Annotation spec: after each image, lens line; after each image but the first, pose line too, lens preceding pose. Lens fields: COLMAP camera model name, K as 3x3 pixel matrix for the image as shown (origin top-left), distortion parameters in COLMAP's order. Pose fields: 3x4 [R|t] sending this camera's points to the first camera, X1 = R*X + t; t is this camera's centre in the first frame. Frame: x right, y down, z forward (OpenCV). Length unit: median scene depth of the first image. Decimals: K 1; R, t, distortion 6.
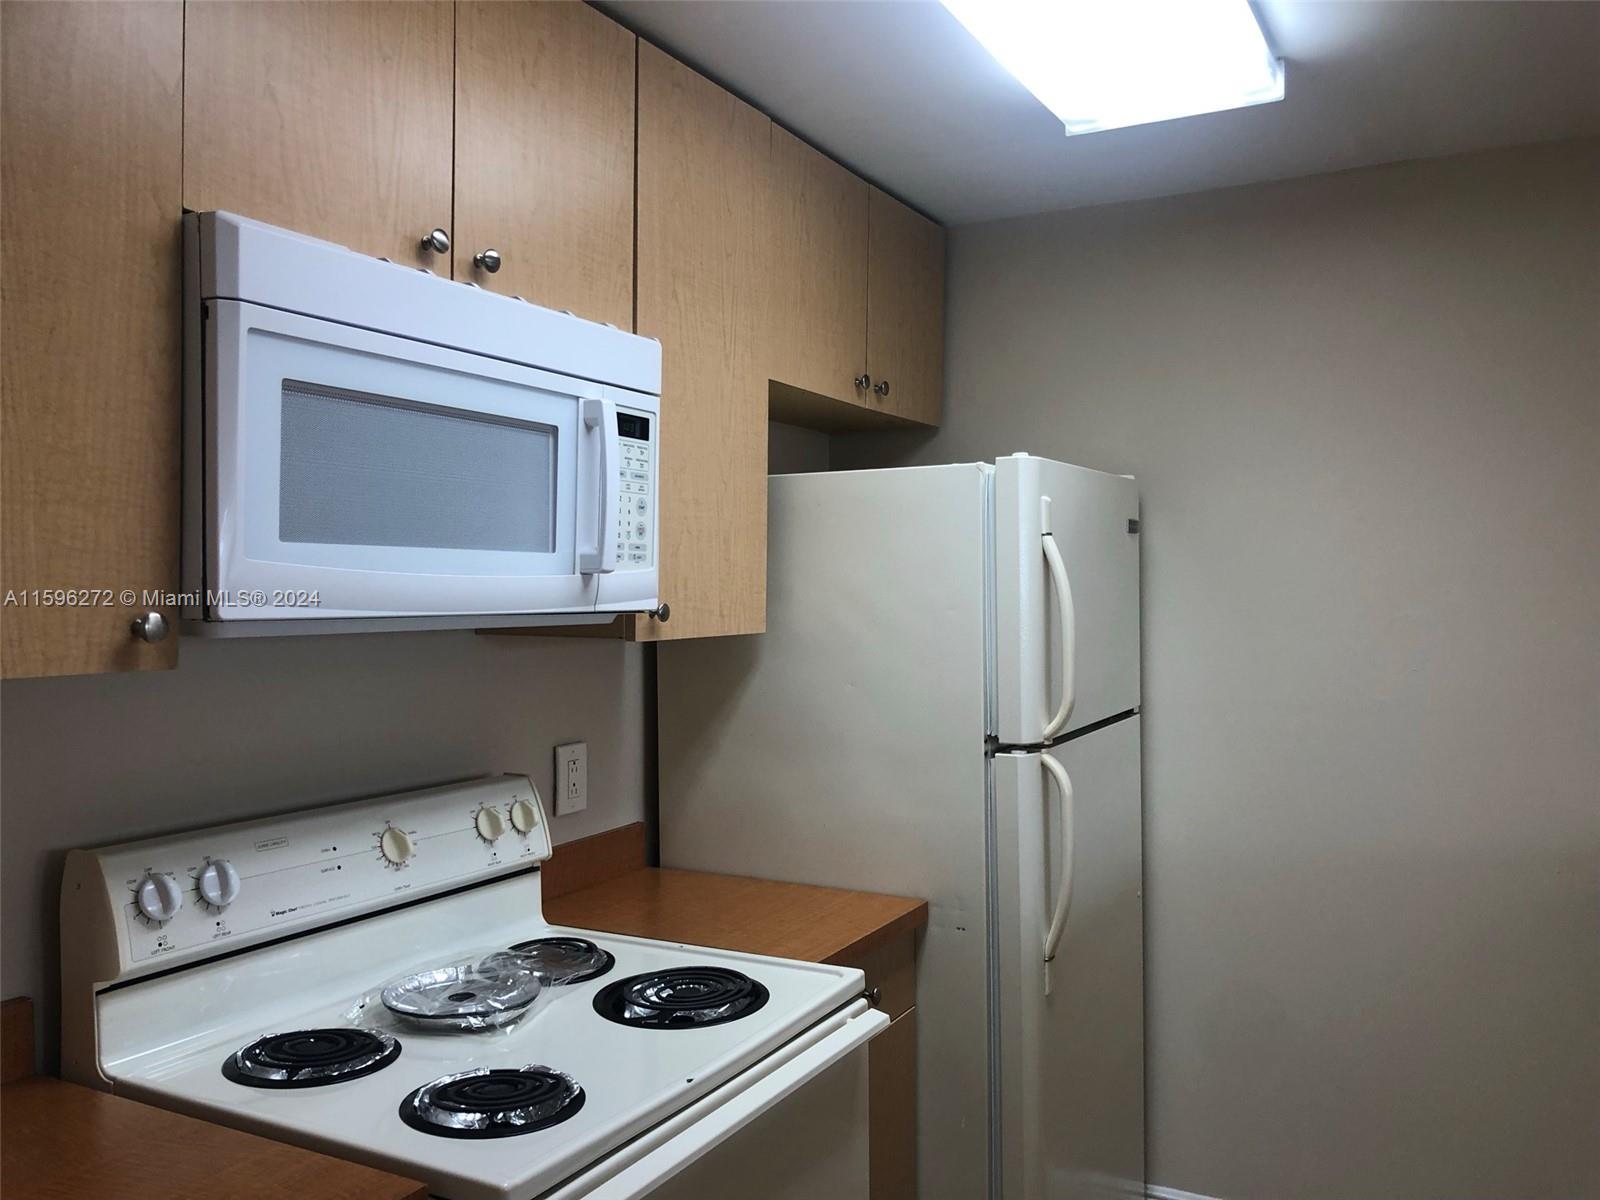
lens RADIAL K [[1292.1, 0, 800.0], [0, 1292.1, 600.0], [0, 0, 1]] dist [0.079099, -0.183632]
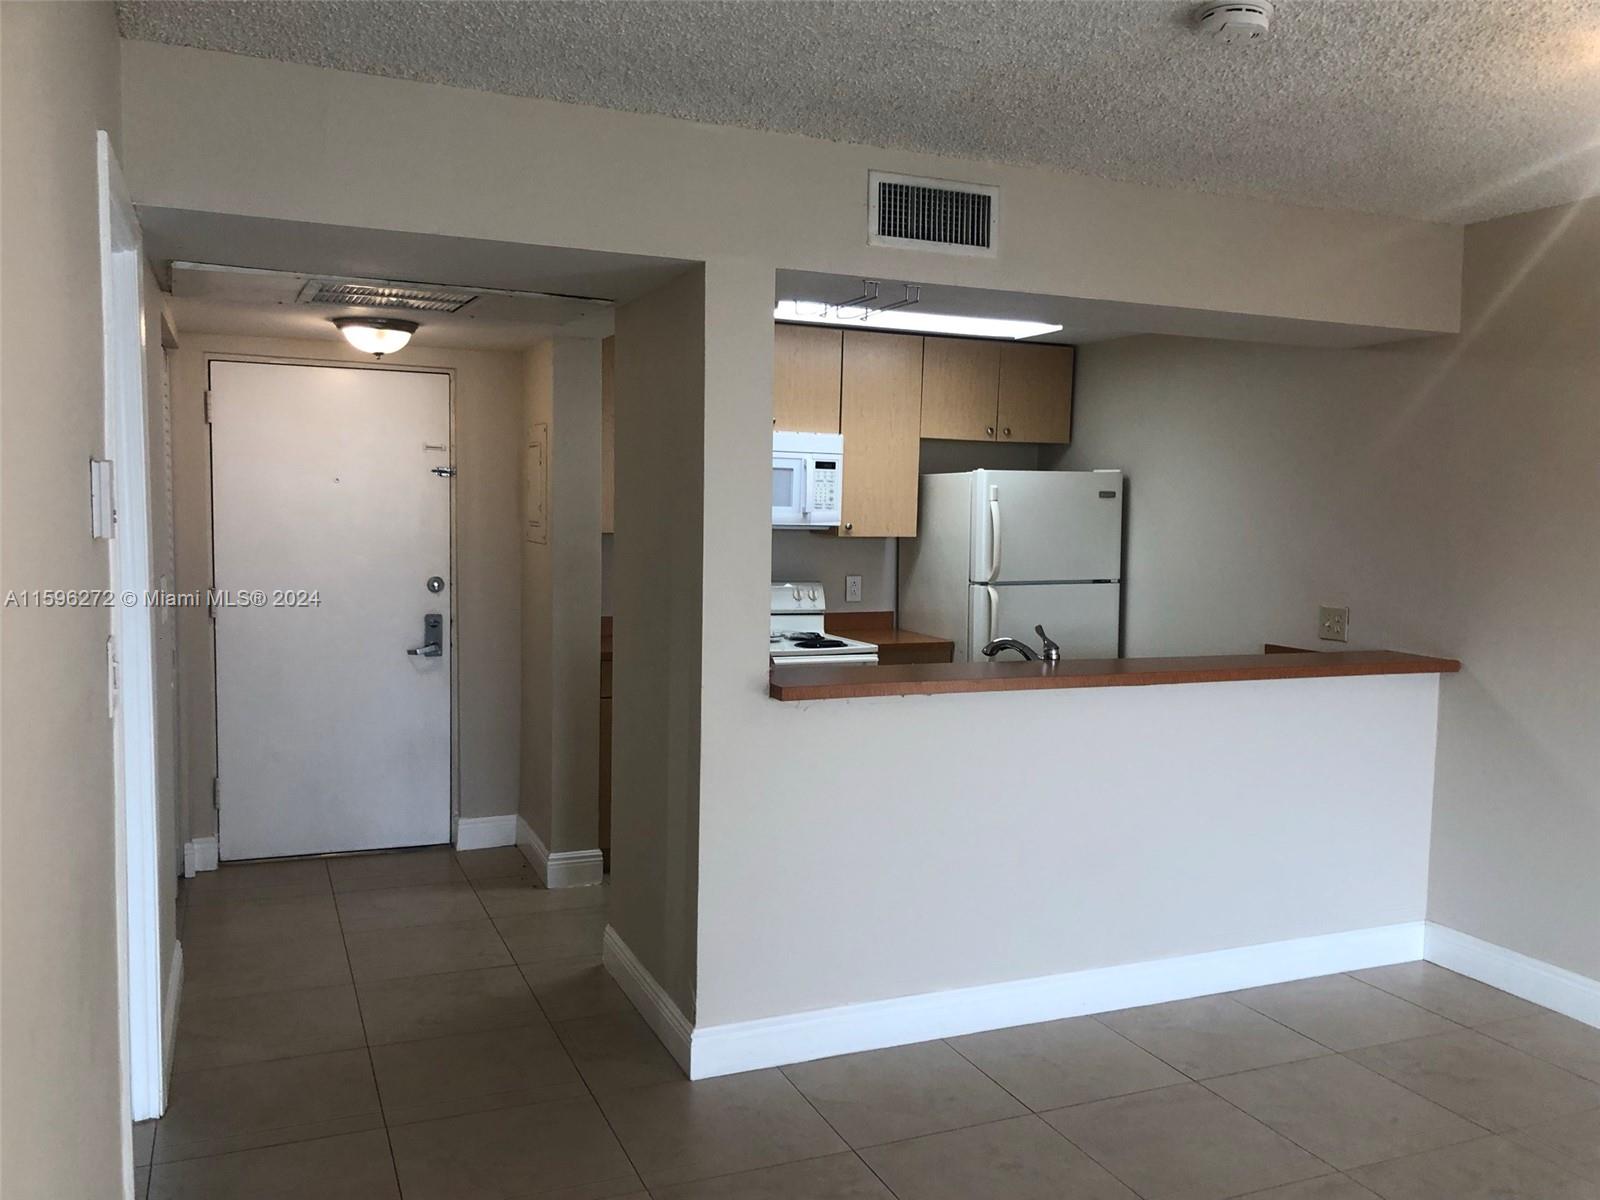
lens RADIAL K [[1296.7, 0, 807.6], [0, 1296.7, 617.1], [0, 0, 1]] dist [0.048382, -0.088752]
pose [[0.783358, 0.068368, -0.617800, 1.621472], [-0.026333, 0.996690, 0.076908, -0.009898], [0.621013, -0.043978, 0.782565, -1.338855]]
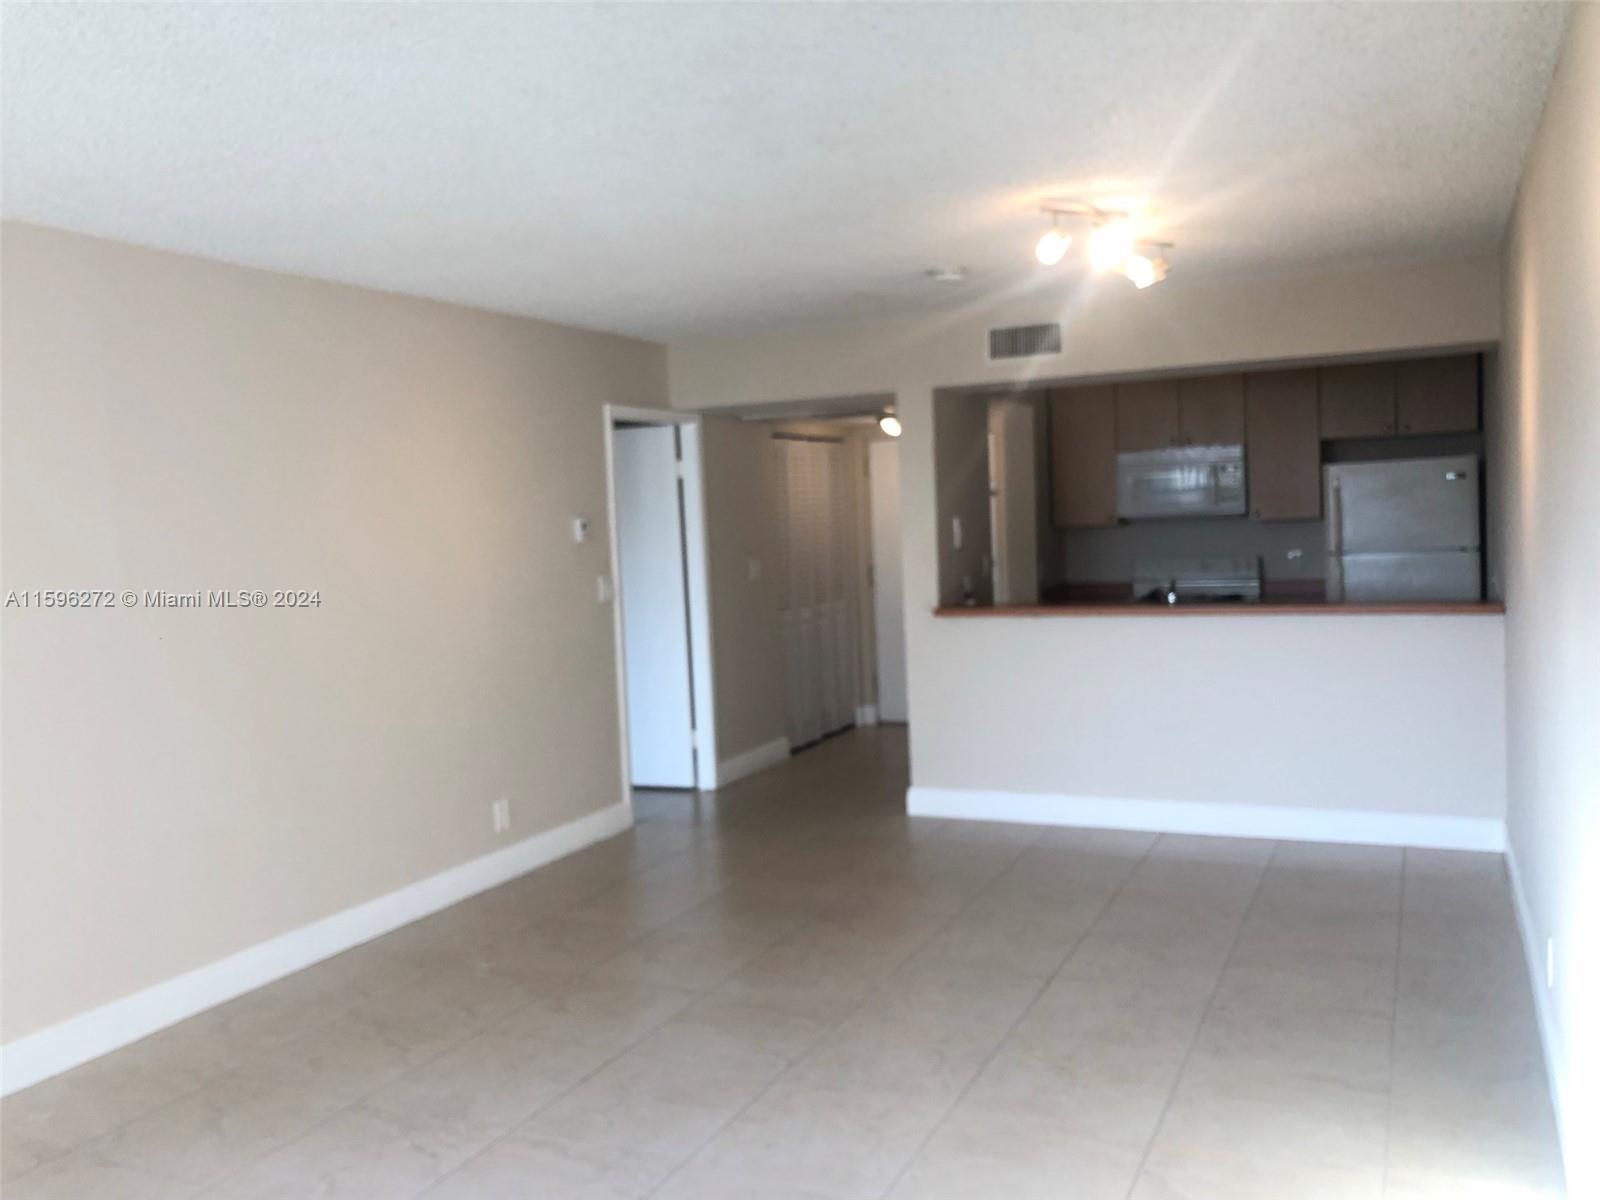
lens RADIAL K [[1295.5, 0, 801.6], [0, 1295.5, 571.0], [0, 0, 1]] dist [0.080813, -0.180322]
pose [[0.043303, 0.045548, -0.998023, 3.667839], [0.031321, 0.998407, 0.046924, -0.039260], [0.998571, -0.033291, 0.041807, -0.509408]]
